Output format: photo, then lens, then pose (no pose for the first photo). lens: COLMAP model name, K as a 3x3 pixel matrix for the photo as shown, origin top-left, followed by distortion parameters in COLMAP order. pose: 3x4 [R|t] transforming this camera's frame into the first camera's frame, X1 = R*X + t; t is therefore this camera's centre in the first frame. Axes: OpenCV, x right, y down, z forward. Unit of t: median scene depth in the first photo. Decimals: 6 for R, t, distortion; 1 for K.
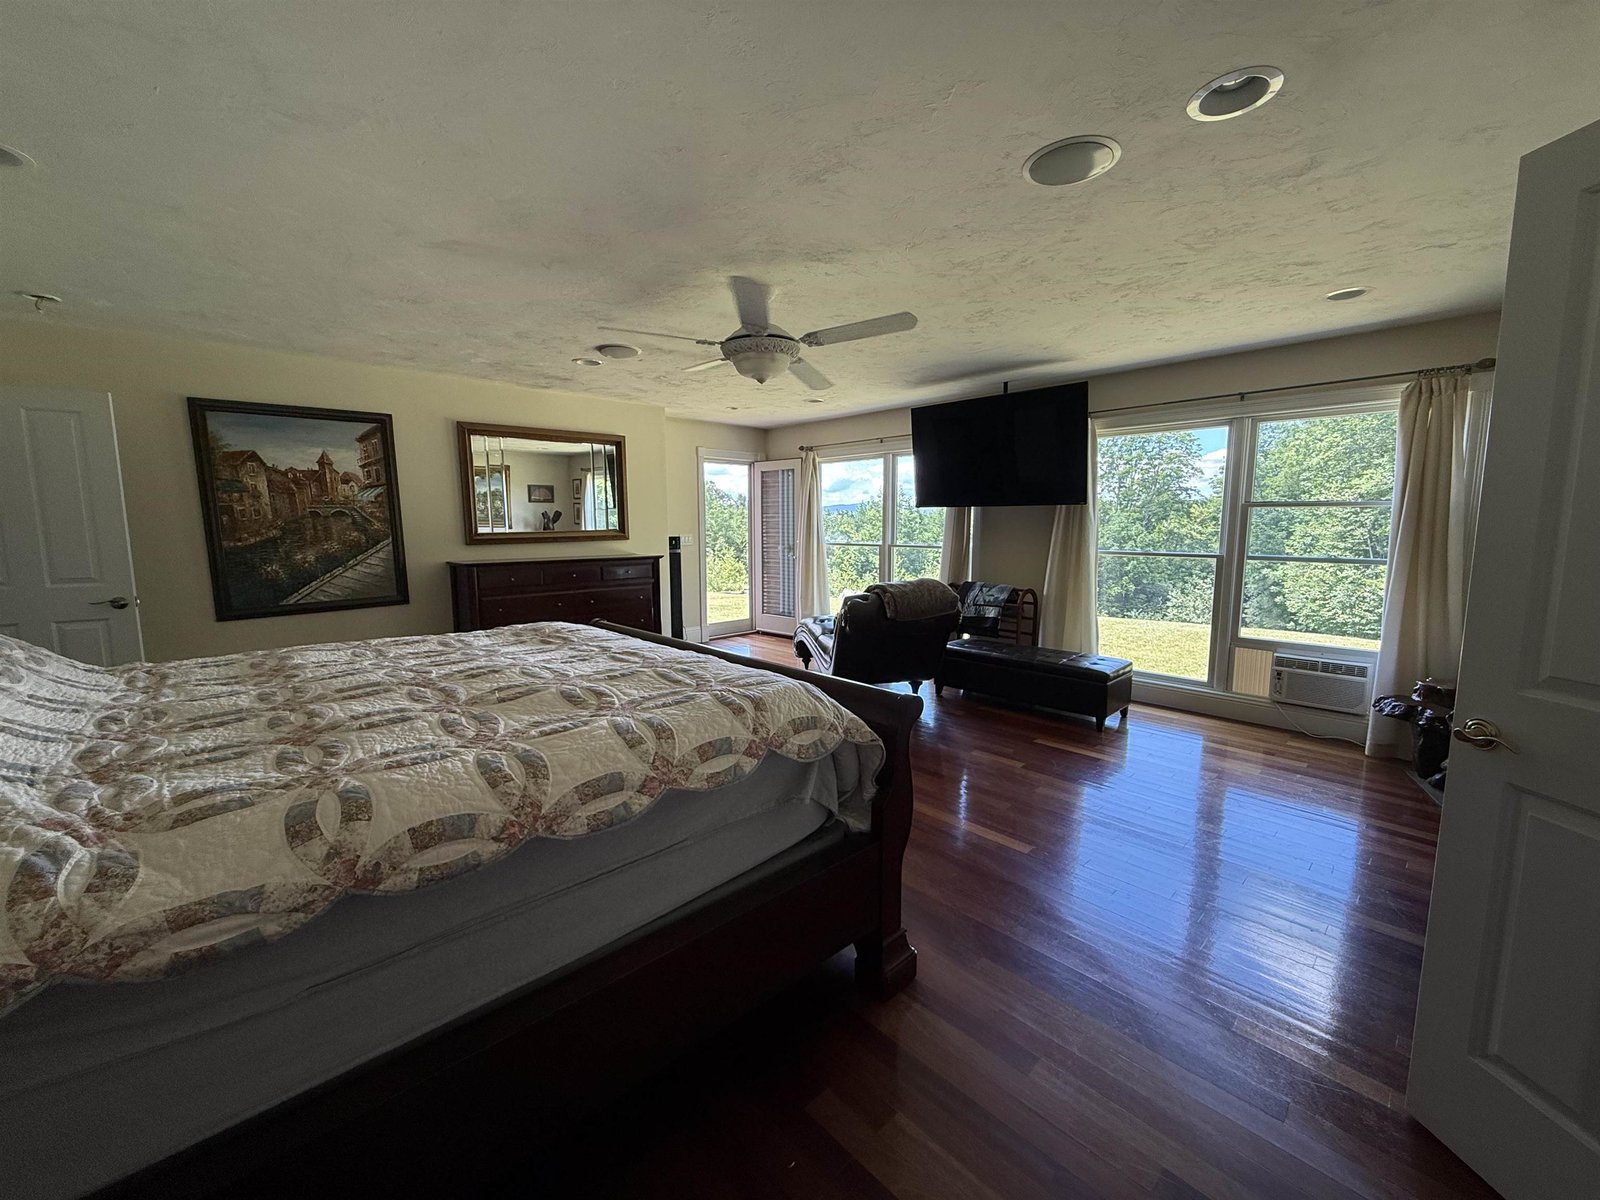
lens RADIAL K [[639.6, 0, 794.1], [0, 639.6, 602.9], [0, 0, 1]] dist [0.003412, -0.000088]
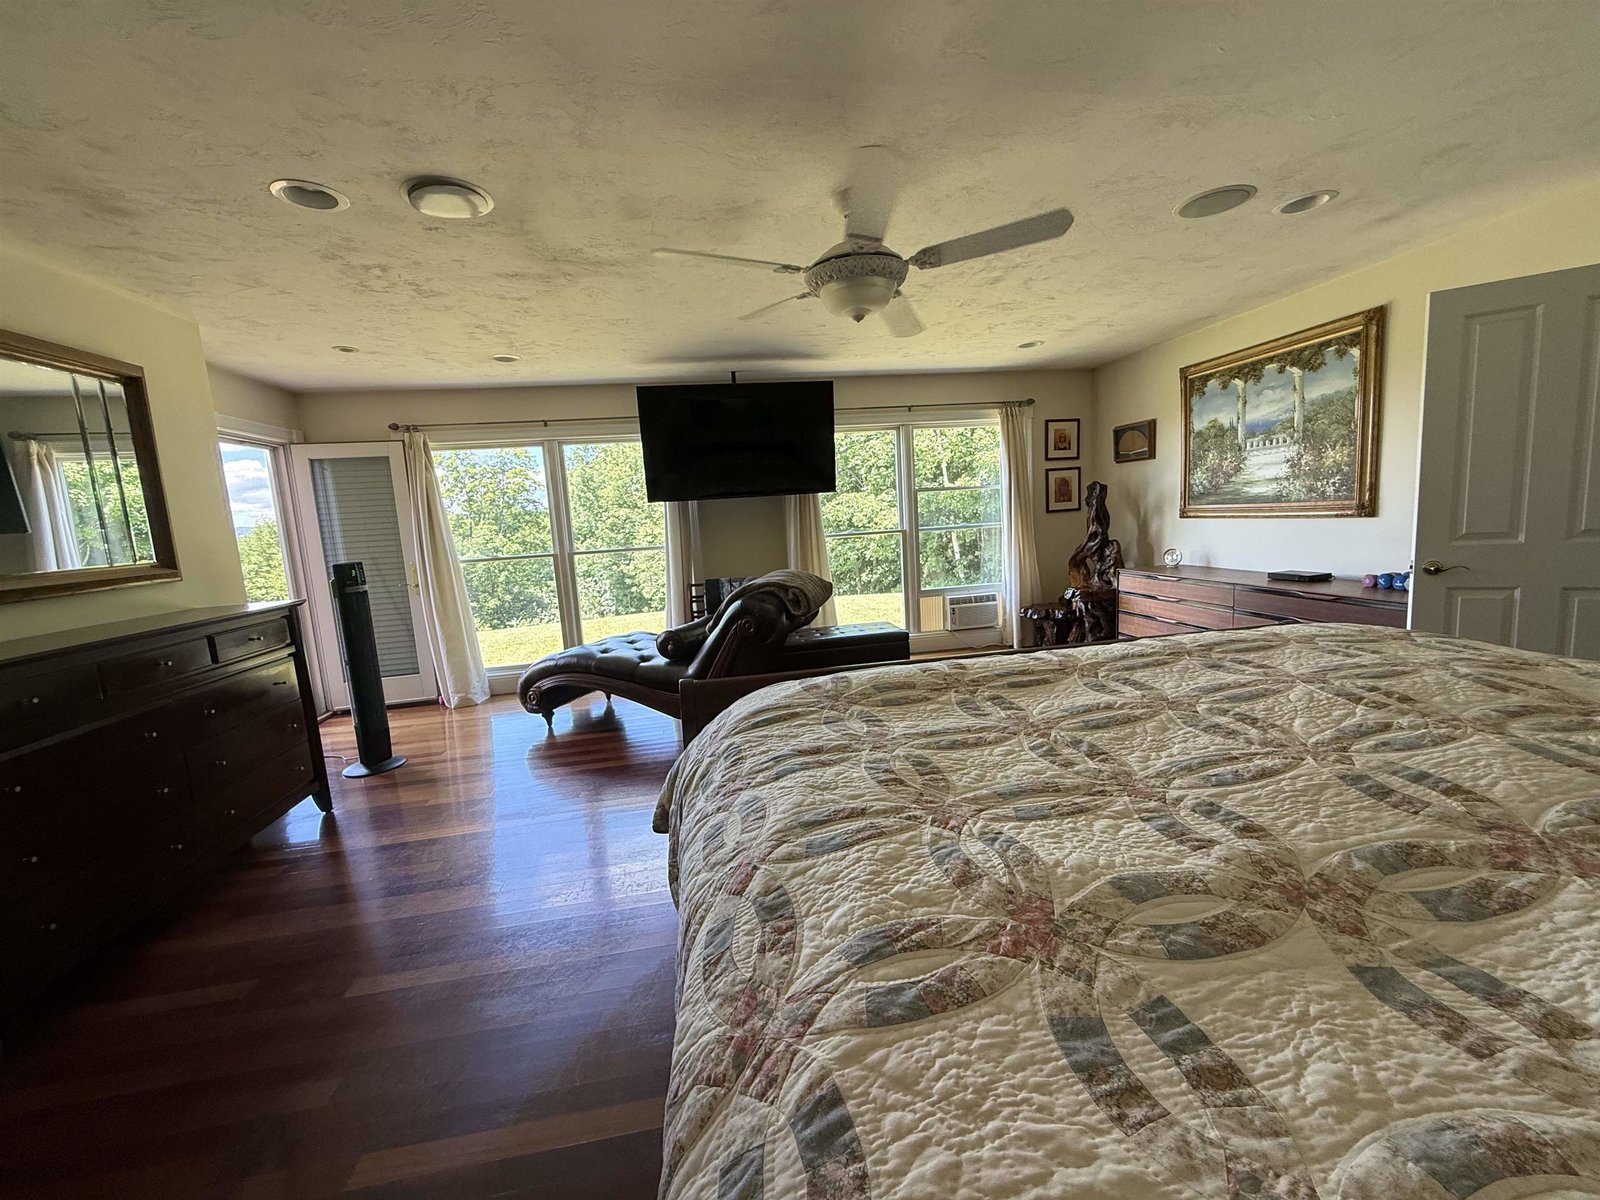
lens RADIAL K [[639.6, 0, 802.1], [0, 639.6, 587.9], [0, 0, 1]] dist [0.003412, -0.000088]
pose [[0.561466, -0.127769, 0.817576, -0.396394], [0.165143, 0.985434, 0.040590, -0.034160], [-0.810854, 0.112227, 0.574388, 0.333631]]
